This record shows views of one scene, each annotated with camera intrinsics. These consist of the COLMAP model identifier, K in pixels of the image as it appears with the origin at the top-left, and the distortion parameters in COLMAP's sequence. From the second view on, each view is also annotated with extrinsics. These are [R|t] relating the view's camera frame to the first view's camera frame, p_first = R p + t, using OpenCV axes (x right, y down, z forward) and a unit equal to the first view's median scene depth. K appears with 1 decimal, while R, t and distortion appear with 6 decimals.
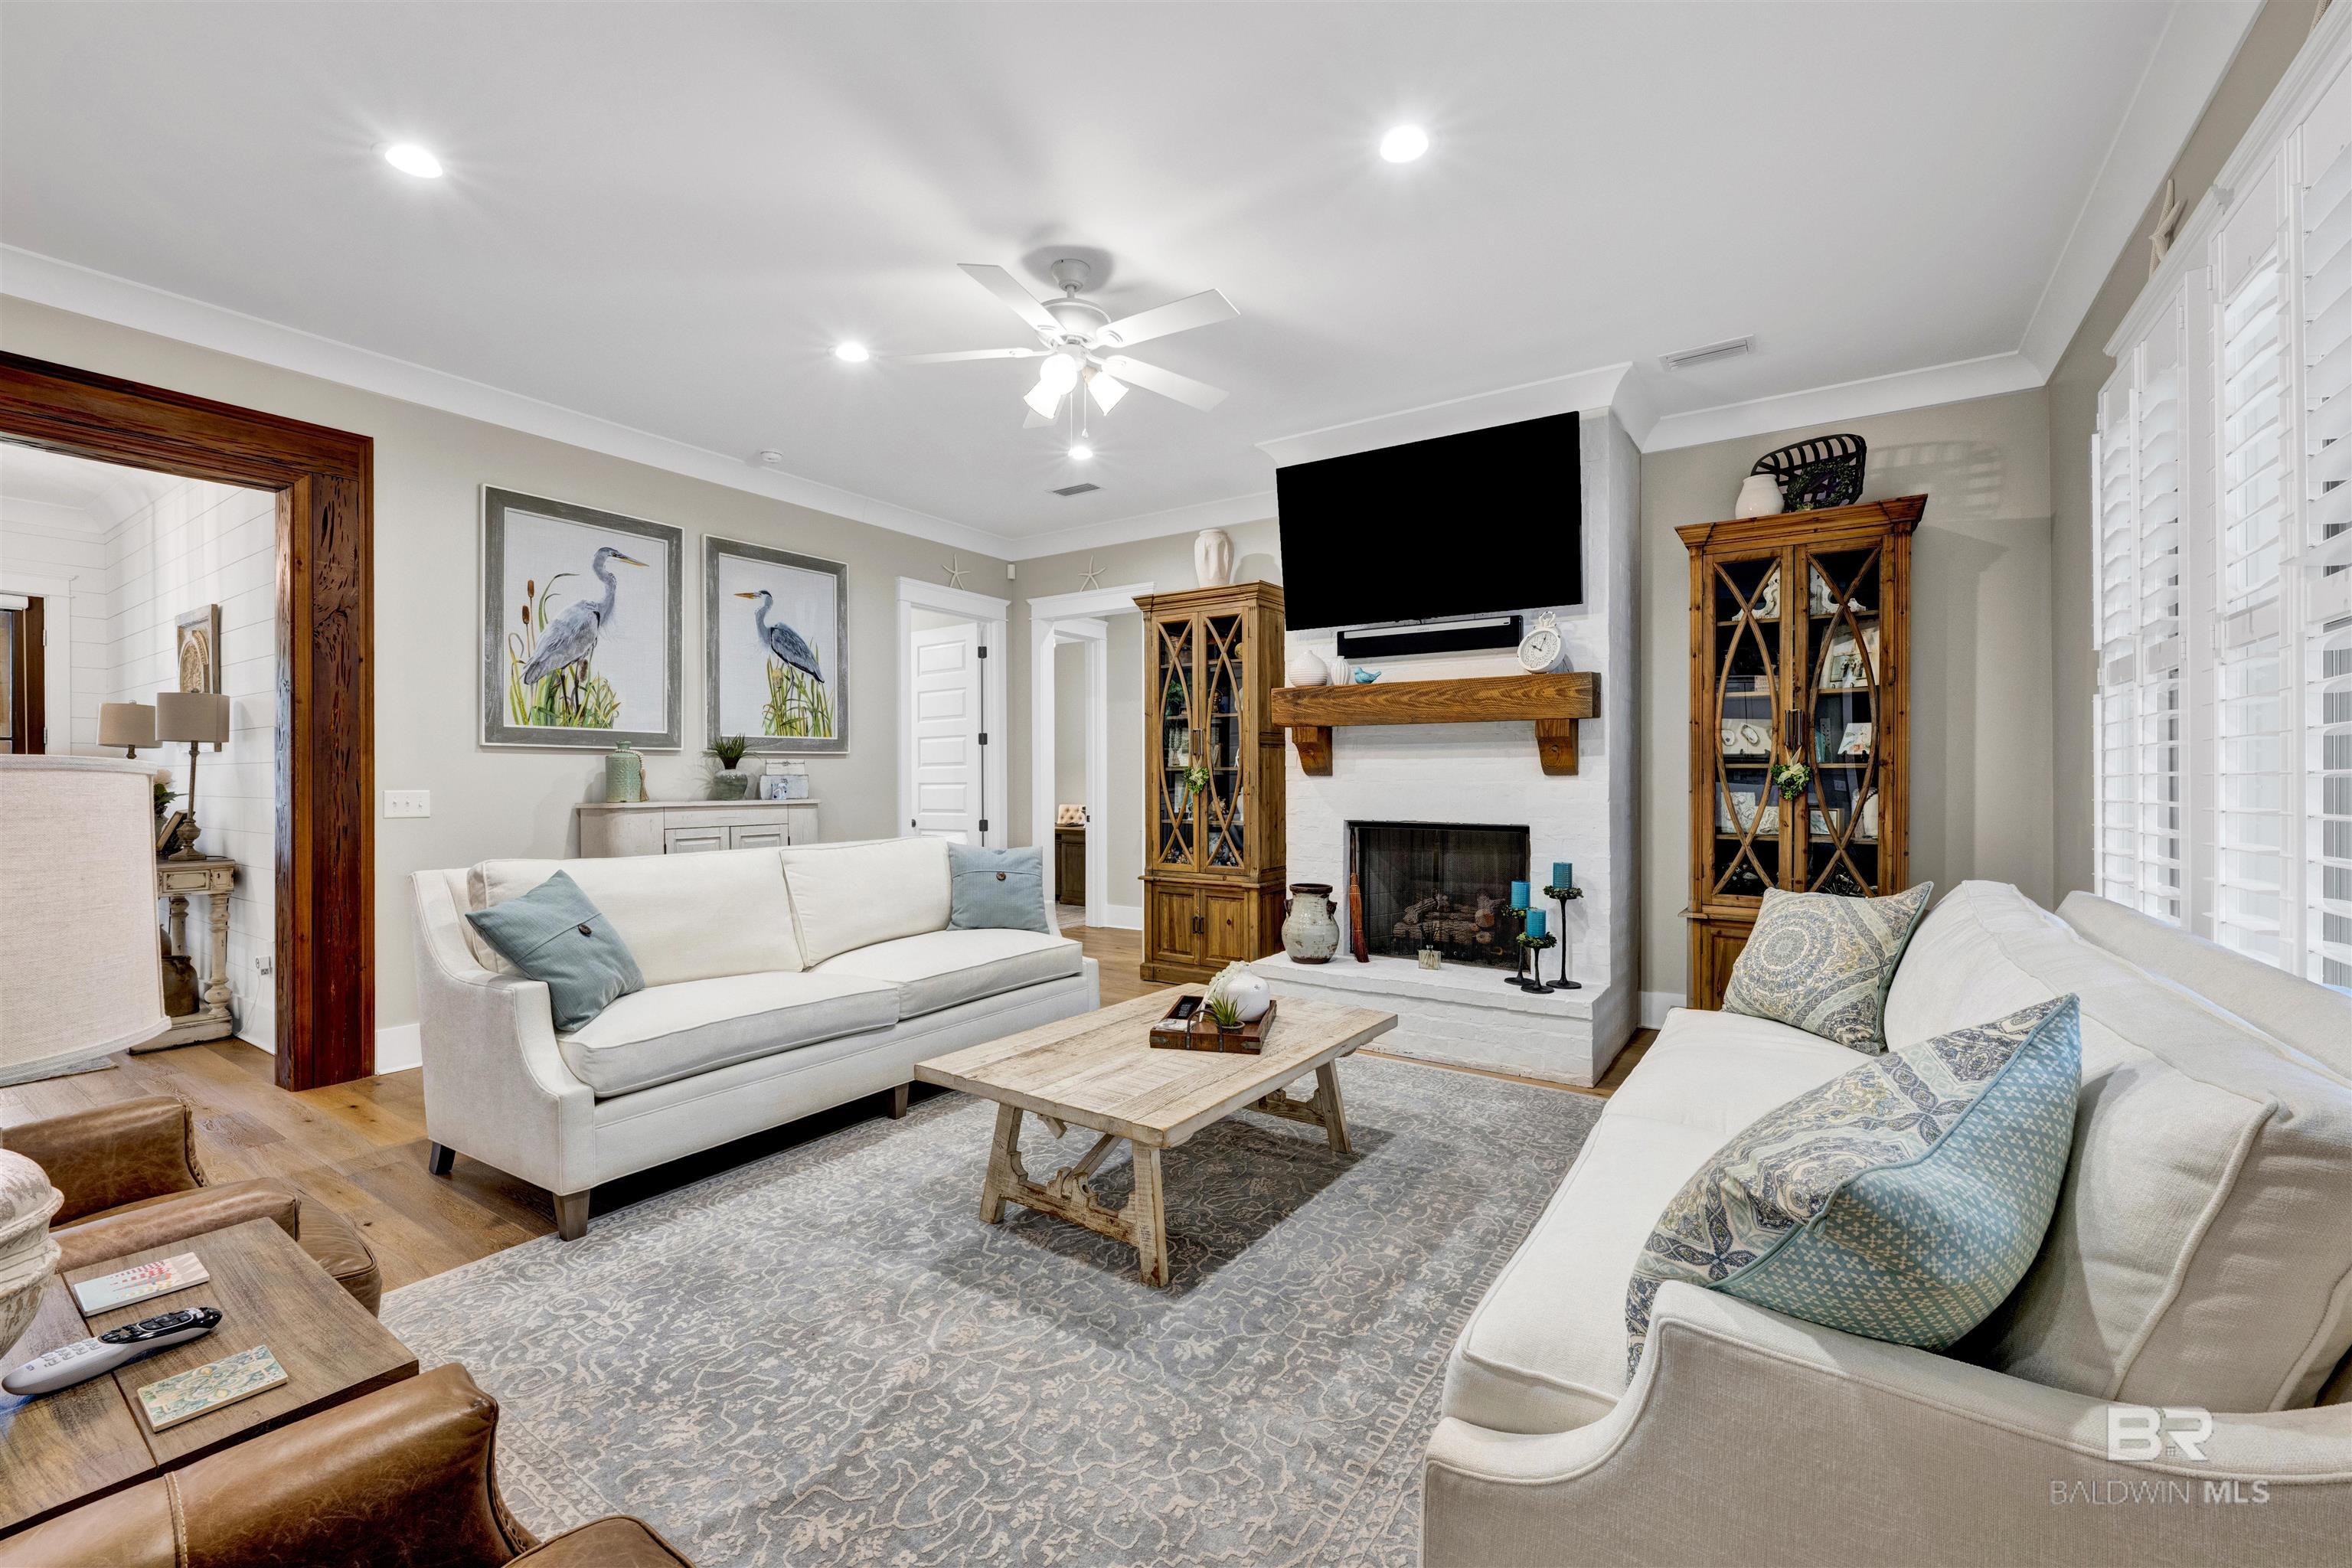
lens RADIAL K [[969.9, 0, 1176.0], [0, 969.9, 784.0], [0, 0, 1]] dist [-0.001173, -0.000168]
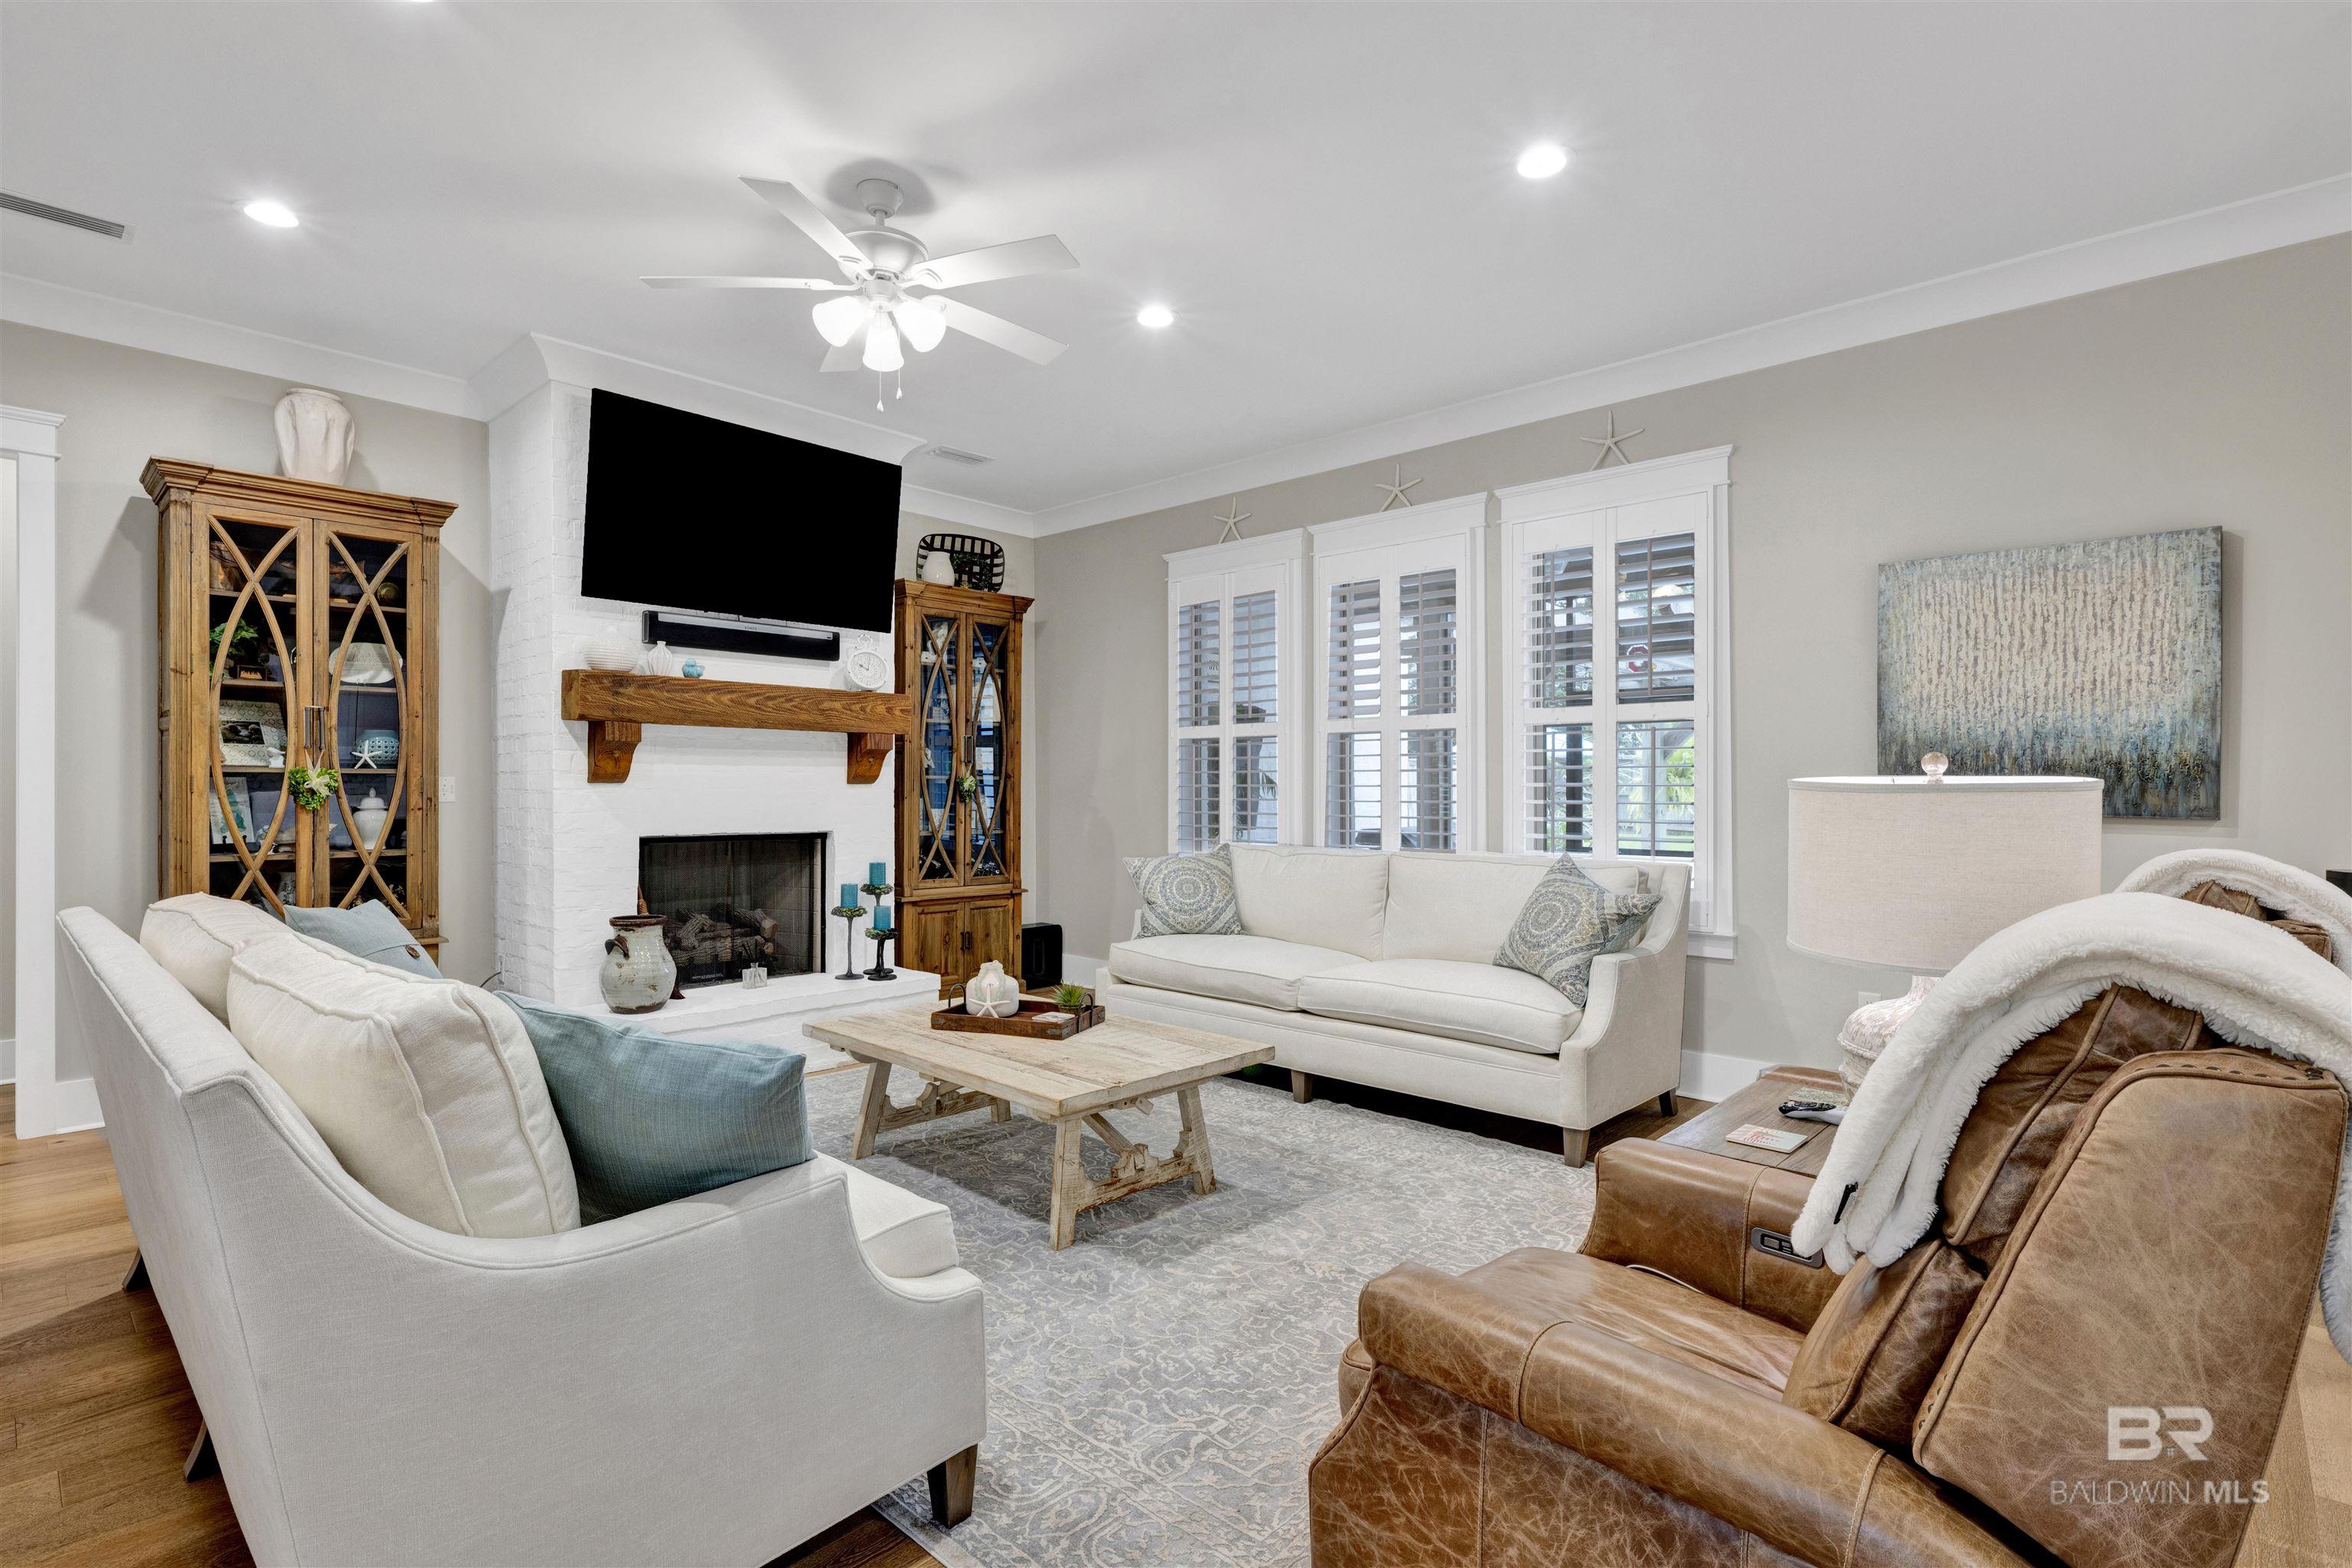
lens RADIAL K [[1114.9, 0, 1175.8], [0, 1114.9, 789.5], [0, 0, 1]] dist [0.012162, -0.000142]
pose [[0.157731, -0.001526, 0.987481, -0.795491], [0.005910, 0.999982, 0.000601, -0.001144], [-0.987464, 0.005741, 0.157738, 0.448200]]
